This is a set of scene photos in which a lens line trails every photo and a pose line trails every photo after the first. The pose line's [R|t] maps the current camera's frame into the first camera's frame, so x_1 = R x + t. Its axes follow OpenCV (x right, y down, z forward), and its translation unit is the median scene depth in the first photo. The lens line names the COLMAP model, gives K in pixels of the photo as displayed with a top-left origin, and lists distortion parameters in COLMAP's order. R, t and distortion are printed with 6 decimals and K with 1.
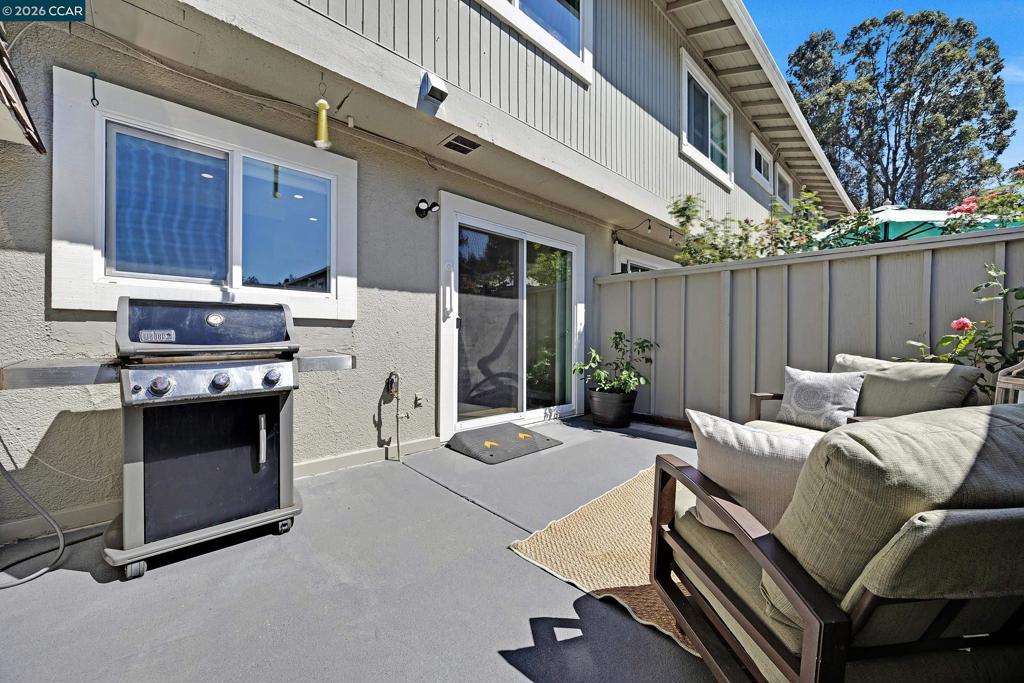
lens RADIAL K [[391.0, 0, 512.0], [0, 391.0, 341.5], [0, 0, 1]] dist [0.000250, 0.000271]
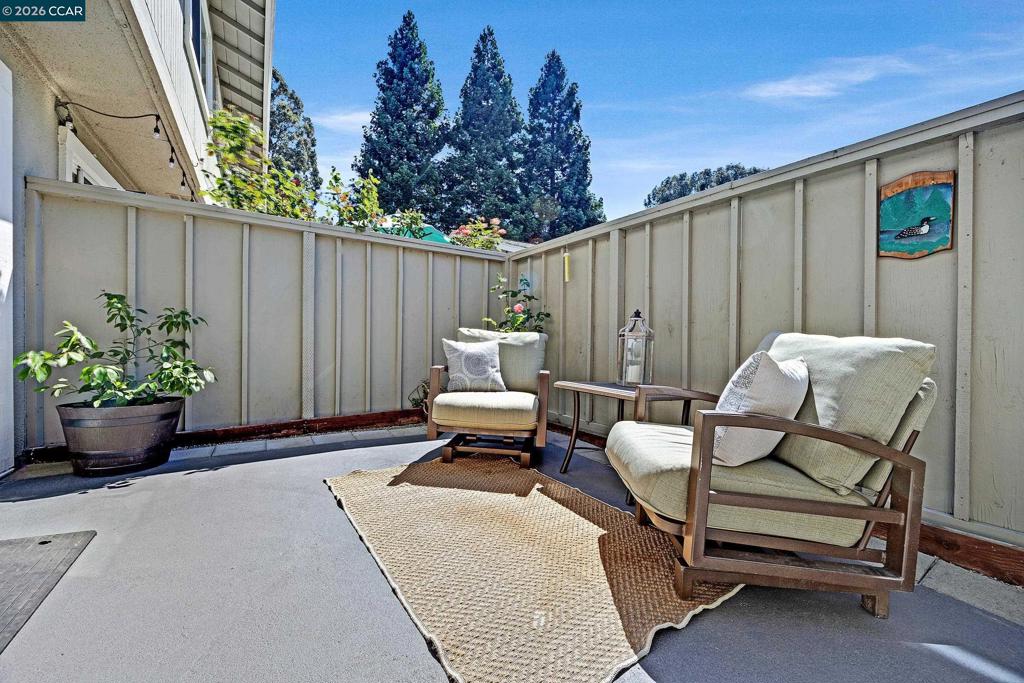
lens RADIAL K [[391.0, 0, 512.0], [0, 391.0, 341.5], [0, 0, 1]] dist [0.000250, 0.000271]
pose [[0.181525, -0.006201, 0.983367, -0.173658], [-0.001934, 0.999976, 0.006663, 0.039215], [-0.983384, -0.003111, 0.181509, 0.390743]]
